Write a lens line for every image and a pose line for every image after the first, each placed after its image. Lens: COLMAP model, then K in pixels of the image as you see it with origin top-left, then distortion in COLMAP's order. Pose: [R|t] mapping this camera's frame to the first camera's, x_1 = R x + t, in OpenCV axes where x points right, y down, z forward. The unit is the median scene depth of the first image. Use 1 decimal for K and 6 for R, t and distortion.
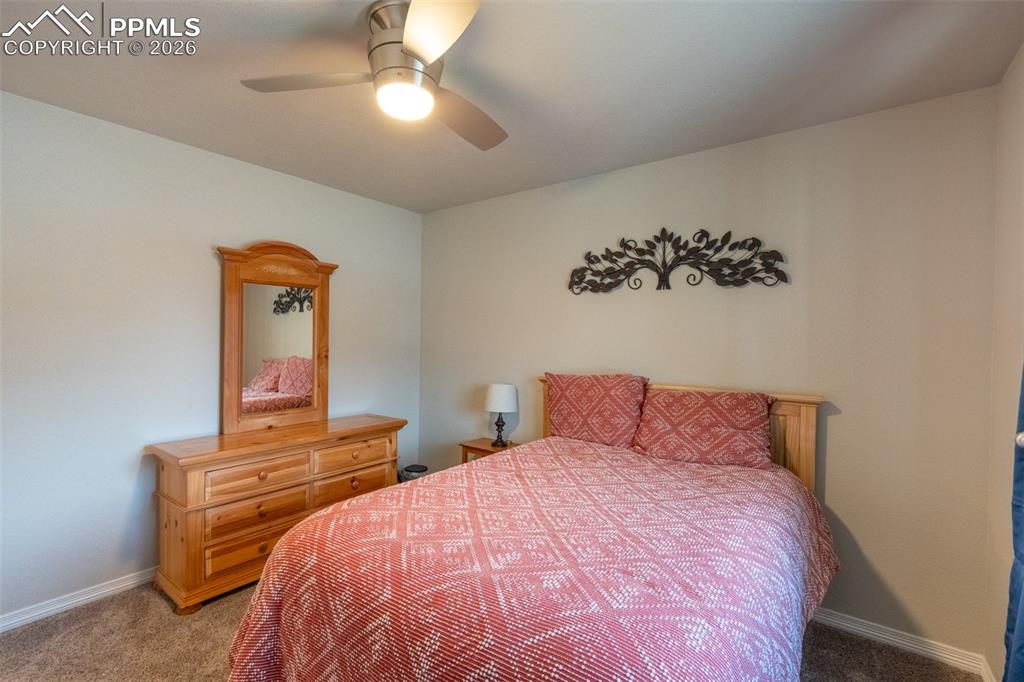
lens RADIAL K [[455.7, 0, 509.7], [0, 455.7, 344.1], [0, 0, 1]] dist [-0.011212, 0.003496]
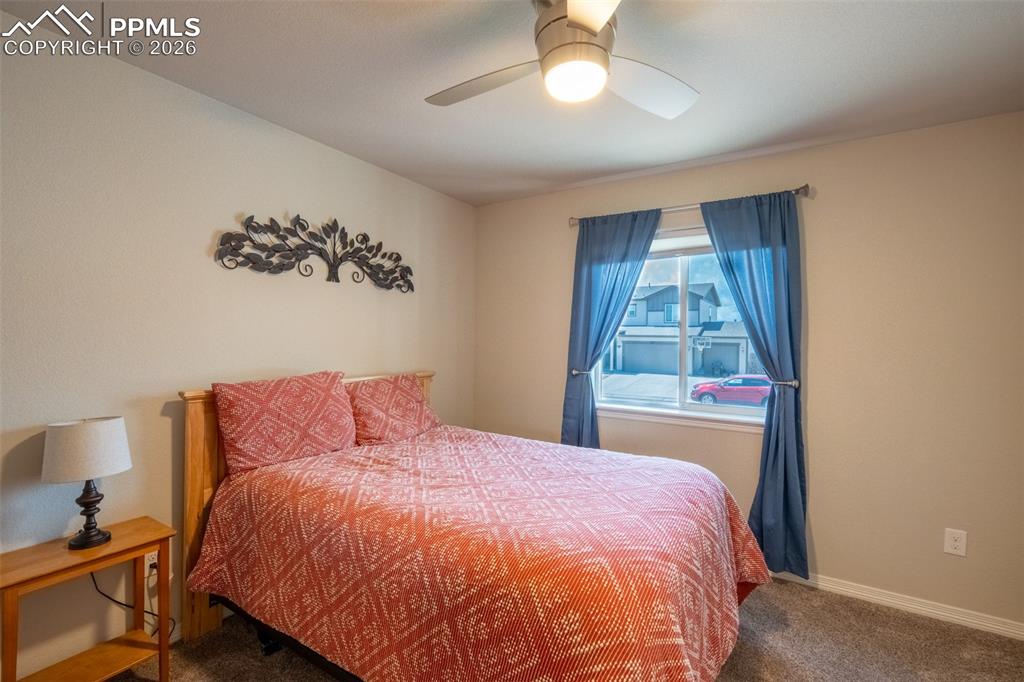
lens RADIAL K [[455.7, 0, 503.4], [0, 455.7, 338.9], [0, 0, 1]] dist [-0.011212, 0.003496]
pose [[-0.076899, -0.018851, 0.996861, -0.696808], [-0.002113, 0.999822, 0.018744, -0.016584], [-0.997037, -0.000664, -0.076925, 0.733845]]
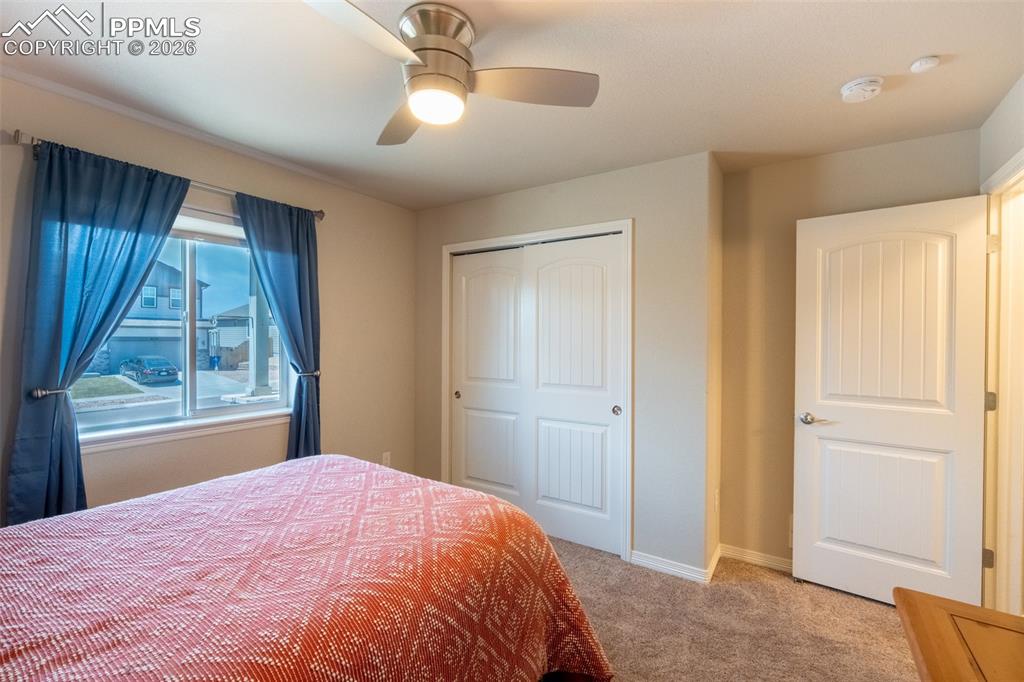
lens RADIAL K [[455.7, 0, 509.9], [0, 455.7, 337.7], [0, 0, 1]] dist [-0.011212, 0.003496]
pose [[-0.997748, -0.021952, -0.063378, -0.206233], [-0.022745, 0.999671, 0.011821, -0.020959], [0.063097, 0.013235, -0.997920, 1.228418]]
